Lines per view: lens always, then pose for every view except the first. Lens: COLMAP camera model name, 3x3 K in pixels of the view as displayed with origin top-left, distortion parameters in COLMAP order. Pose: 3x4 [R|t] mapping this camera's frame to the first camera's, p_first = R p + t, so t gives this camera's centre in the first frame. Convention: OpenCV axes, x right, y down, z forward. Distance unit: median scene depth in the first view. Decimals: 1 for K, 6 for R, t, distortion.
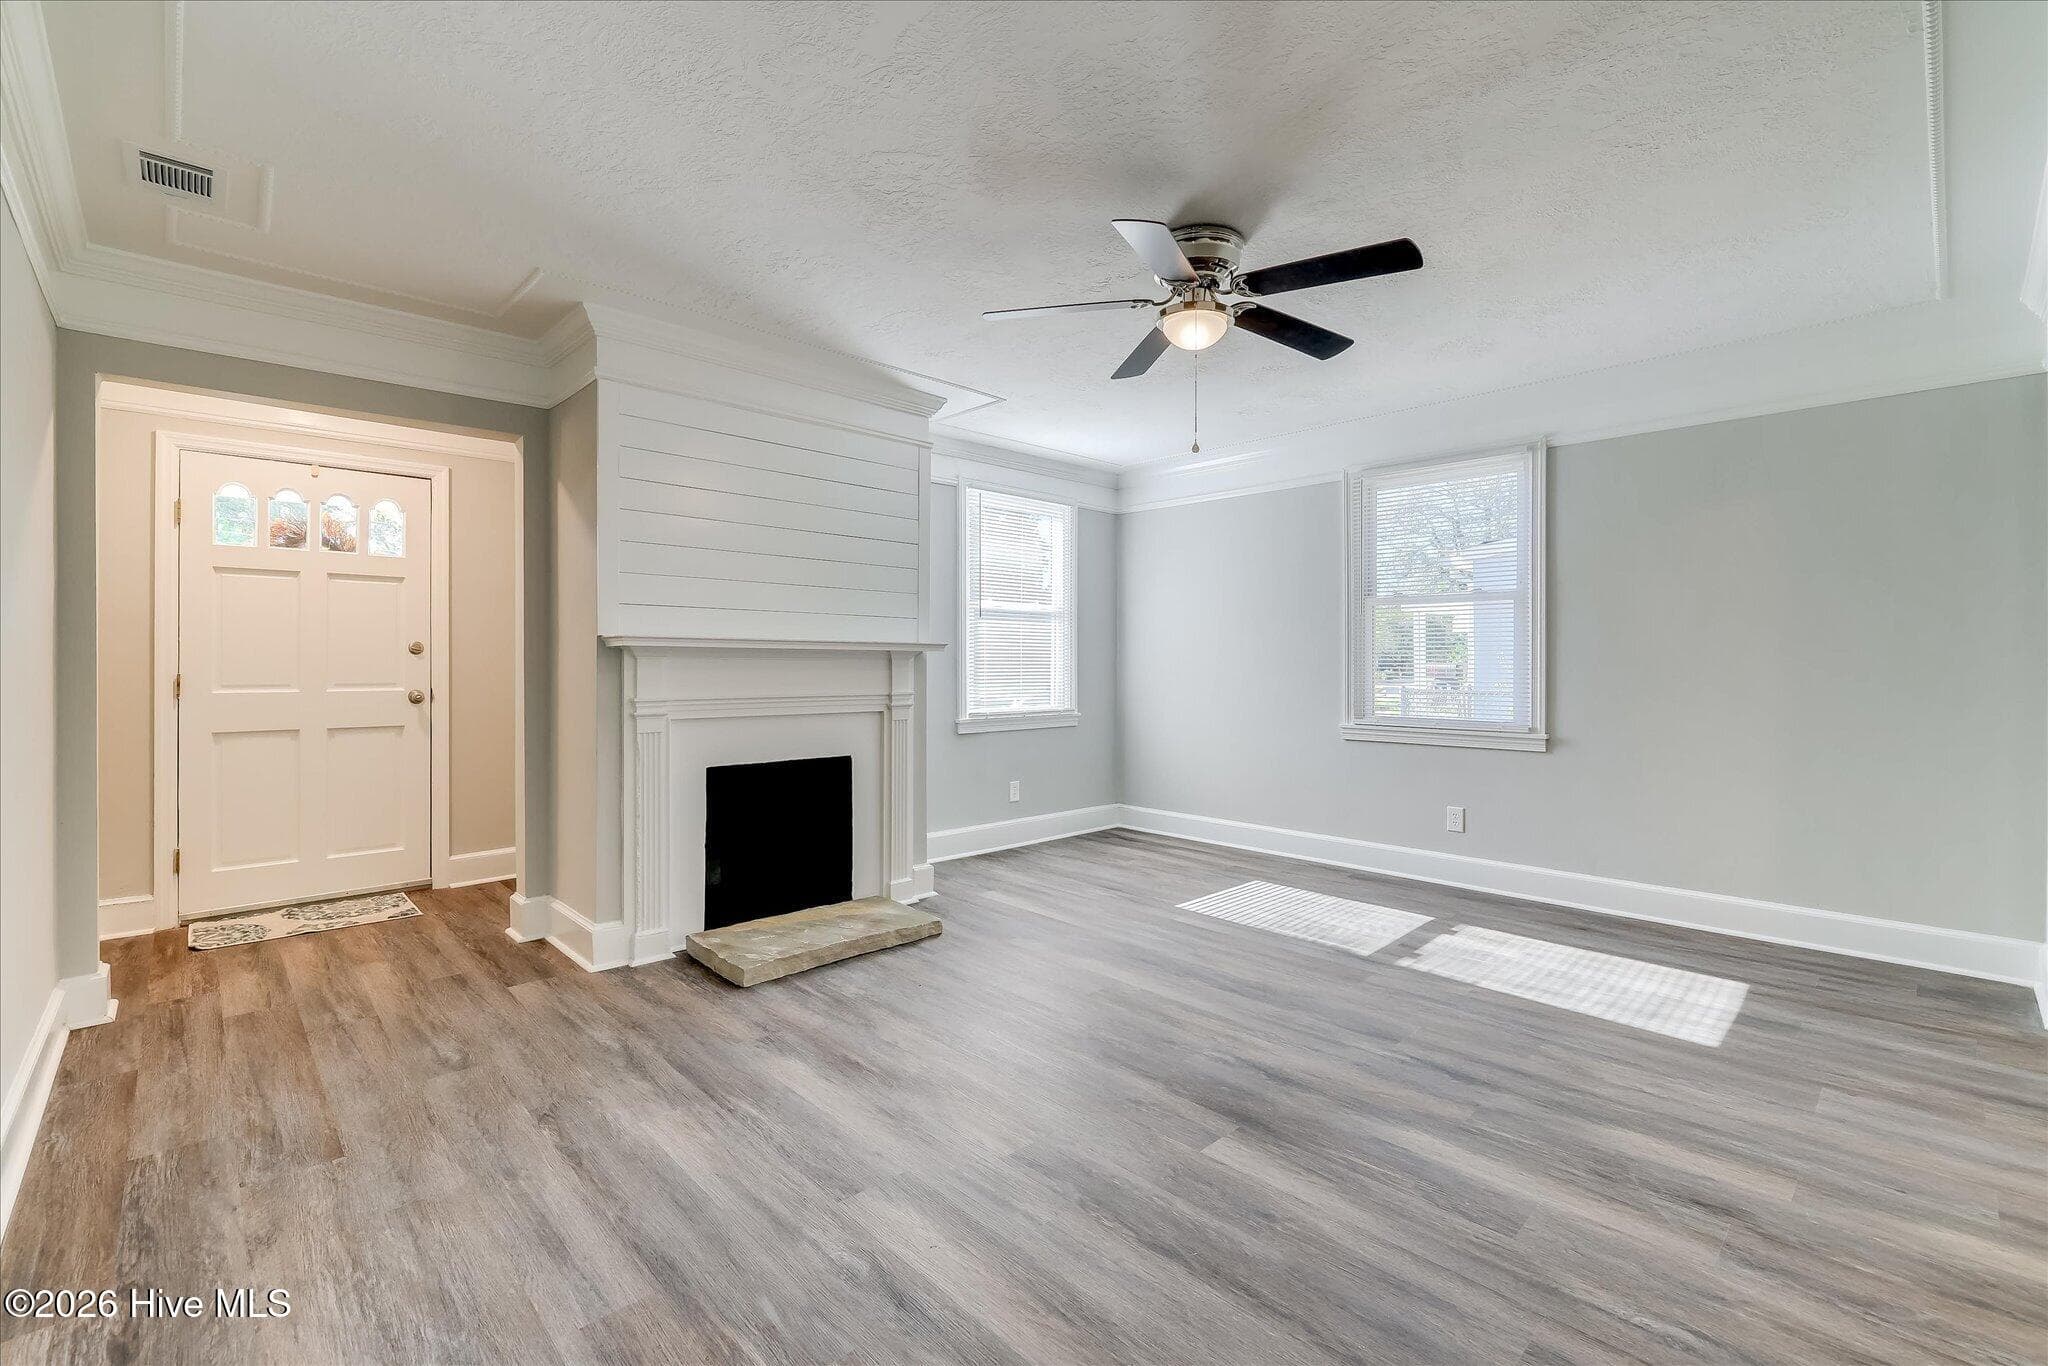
lens RADIAL K [[883.6, 0, 1023.6], [0, 883.6, 661.5], [0, 0, 1]] dist [-0.012558, -0.000568]
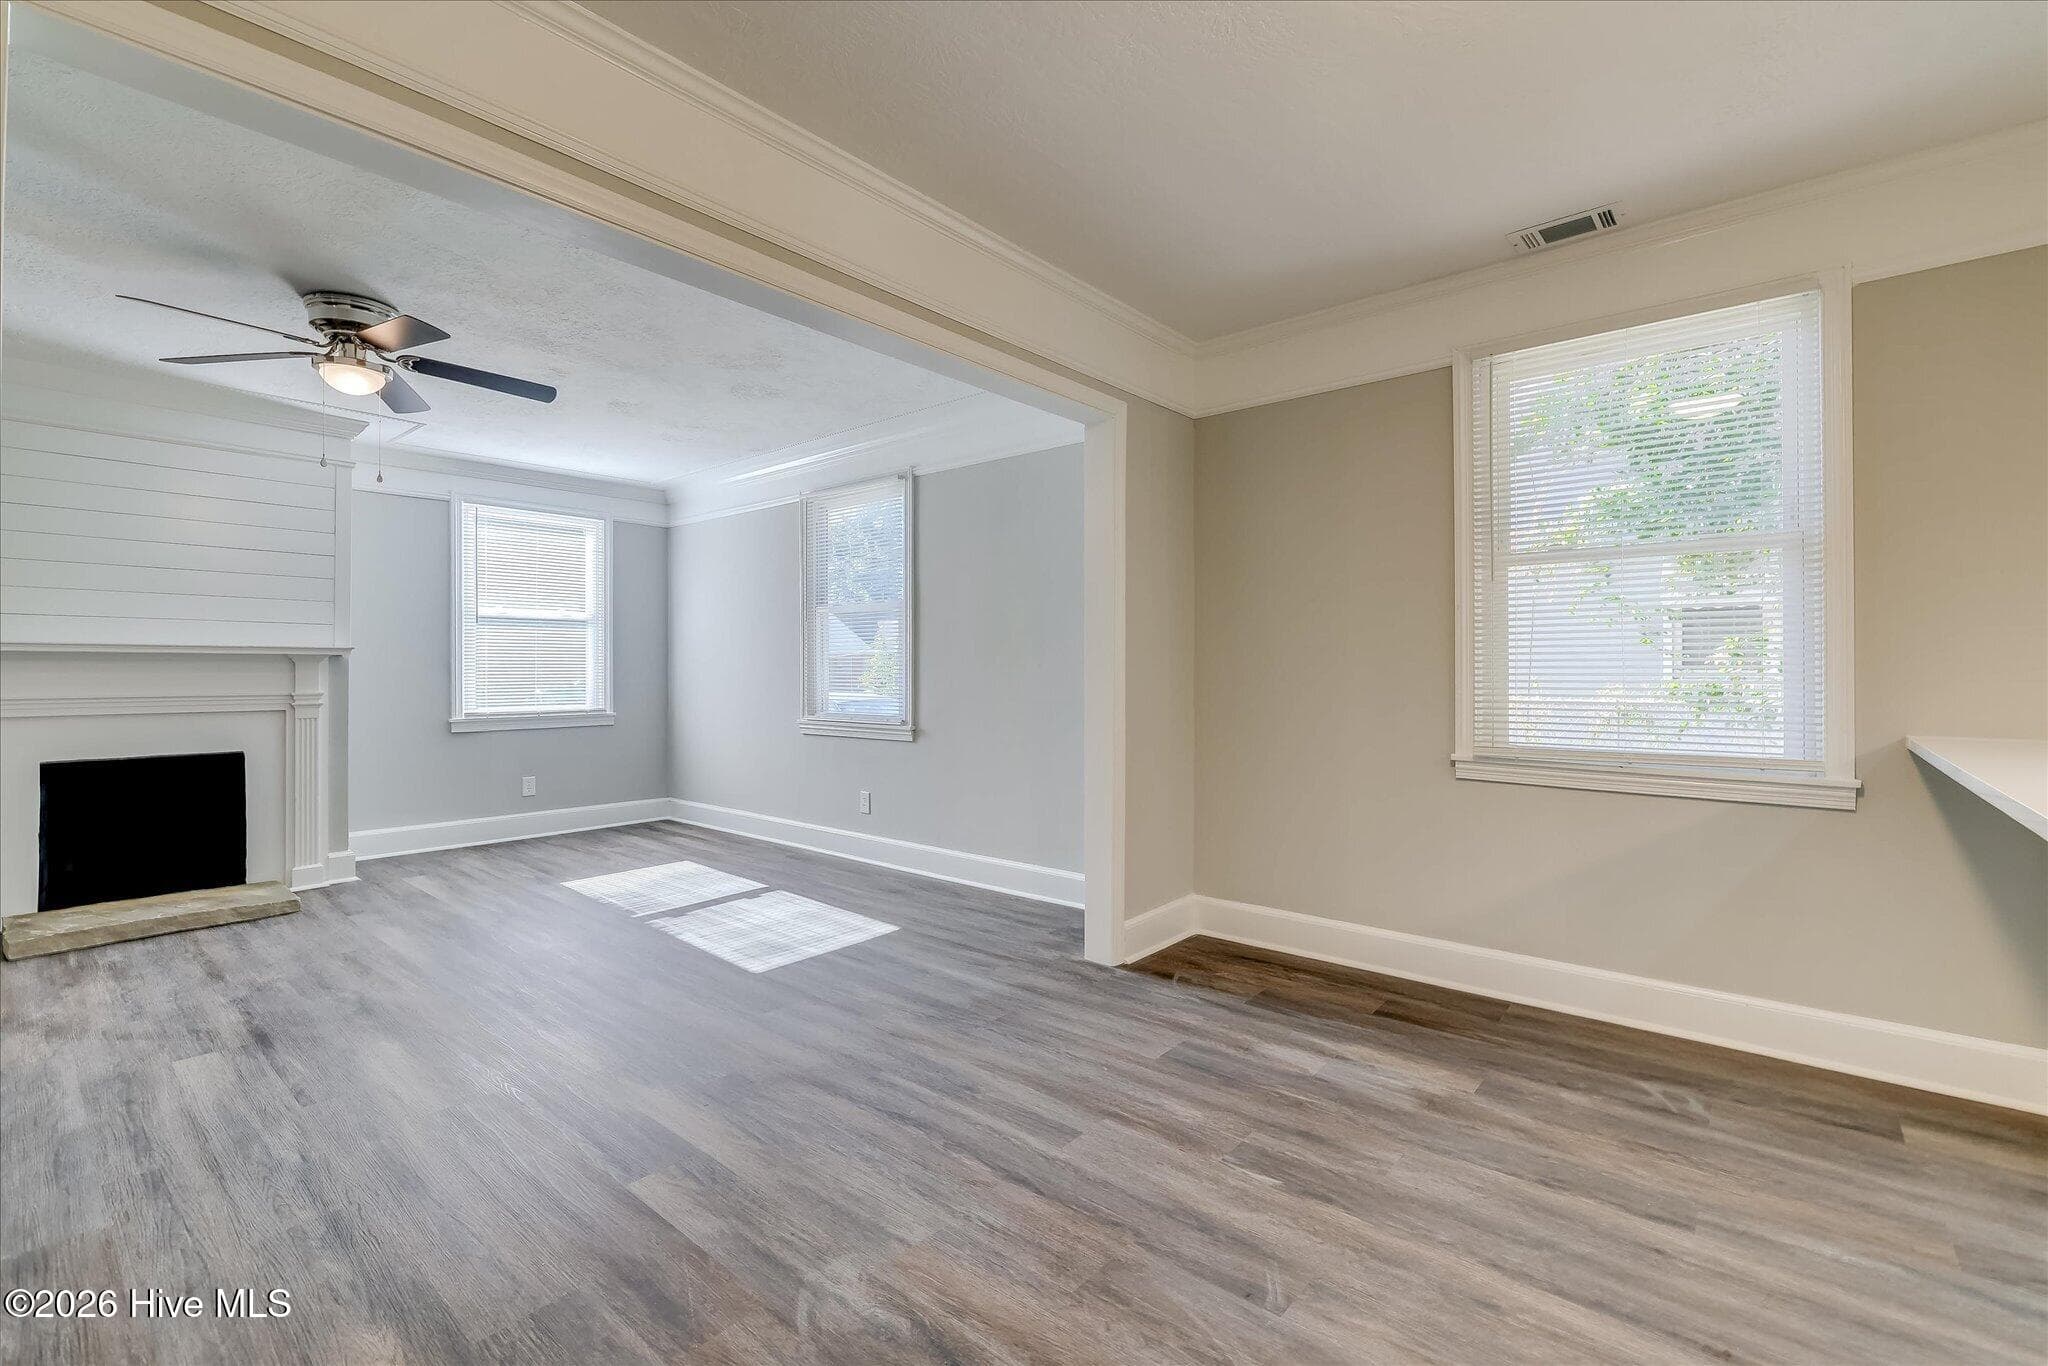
lens RADIAL K [[885.7, 0, 1021.3], [0, 885.7, 670.9], [0, 0, 1]] dist [-0.003775, -0.000279]
pose [[0.994349, -0.003334, 0.106111, 0.609260], [0.003027, 0.999991, 0.003051, 0.007495], [-0.106120, -0.002713, 0.994350, -0.166987]]
